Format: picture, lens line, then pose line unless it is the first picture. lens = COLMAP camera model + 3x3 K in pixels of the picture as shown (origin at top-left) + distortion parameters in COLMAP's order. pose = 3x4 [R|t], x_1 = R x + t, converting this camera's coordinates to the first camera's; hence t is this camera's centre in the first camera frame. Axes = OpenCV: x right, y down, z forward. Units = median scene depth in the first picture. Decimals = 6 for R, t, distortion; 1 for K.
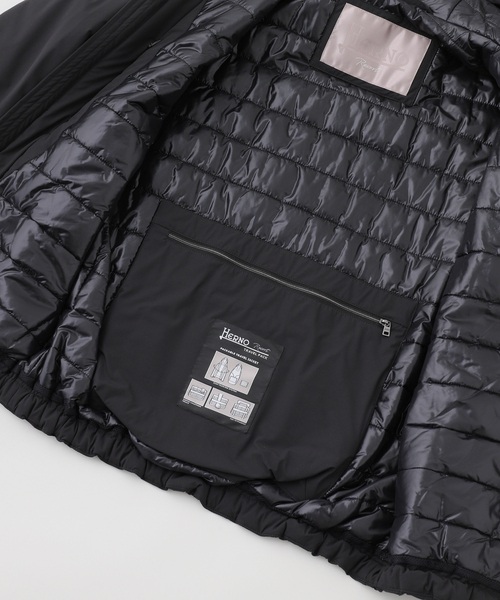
lens RADIAL K [[842.6, 0, 249.5], [0, 842.6, 300.0], [0, 0, 1]] dist [-0.003322, 0.000000]
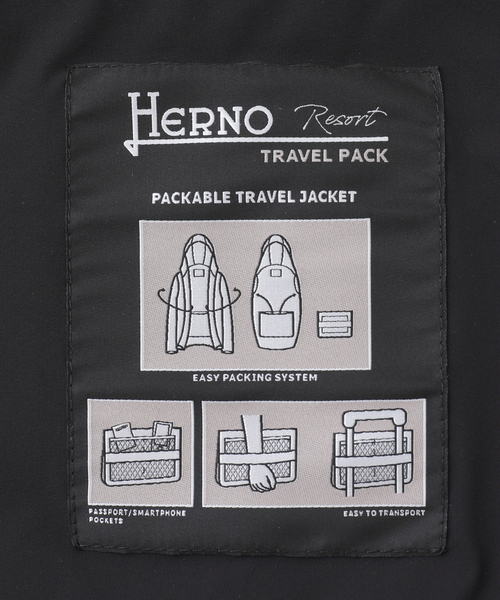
lens RADIAL K [[1220.8, 0, 250.4], [0, 1220.8, 300.0], [0, 0, 1]] dist [0.011532, 0.000000]
pose [[0.915003, -0.397490, -0.069079, -0.002360], [0.386110, 0.912404, -0.135785, 0.126625], [0.117001, 0.097572, 0.988327, 0.710697]]
